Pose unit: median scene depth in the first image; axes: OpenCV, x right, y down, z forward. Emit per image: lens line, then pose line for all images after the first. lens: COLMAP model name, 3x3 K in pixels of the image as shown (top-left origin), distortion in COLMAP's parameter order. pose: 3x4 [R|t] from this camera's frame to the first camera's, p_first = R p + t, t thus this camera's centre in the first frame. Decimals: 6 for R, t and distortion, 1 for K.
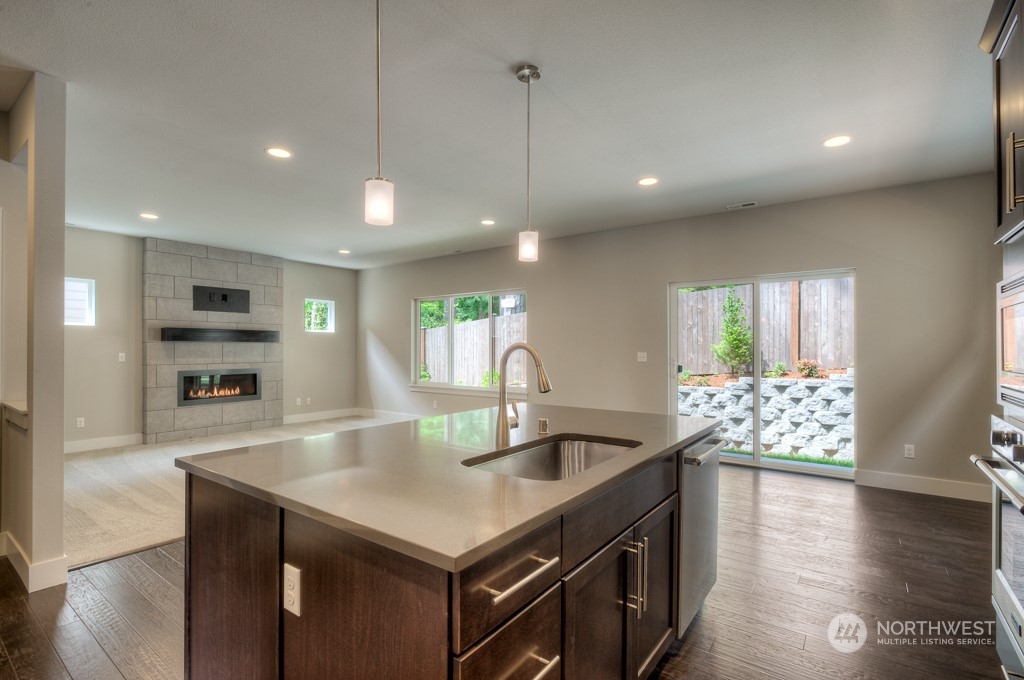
lens RADIAL K [[489.8, 0, 509.9], [0, 489.8, 345.5], [0, 0, 1]] dist [-0.002723, -0.000175]
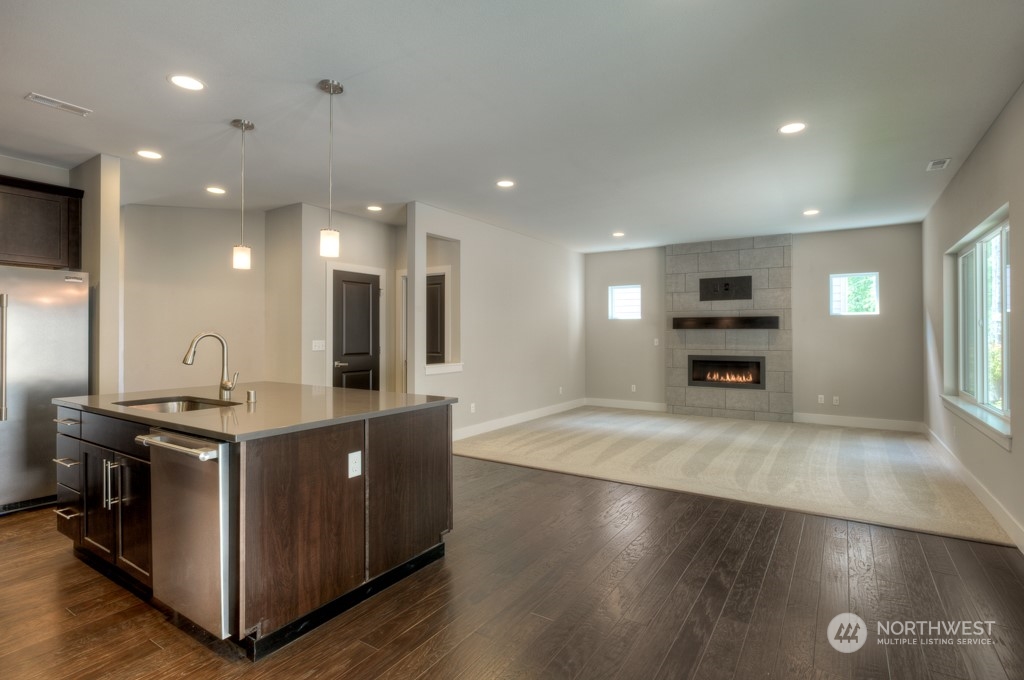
lens RADIAL K [[489.8, 0, 513.3], [0, 489.8, 332.8], [0, 0, 1]] dist [-0.002723, -0.000175]
pose [[0.070834, 0.002902, -0.997484, 0.412386], [0.007420, 0.999967, 0.003436, -0.006519], [0.997461, -0.007644, 0.070810, 0.468422]]
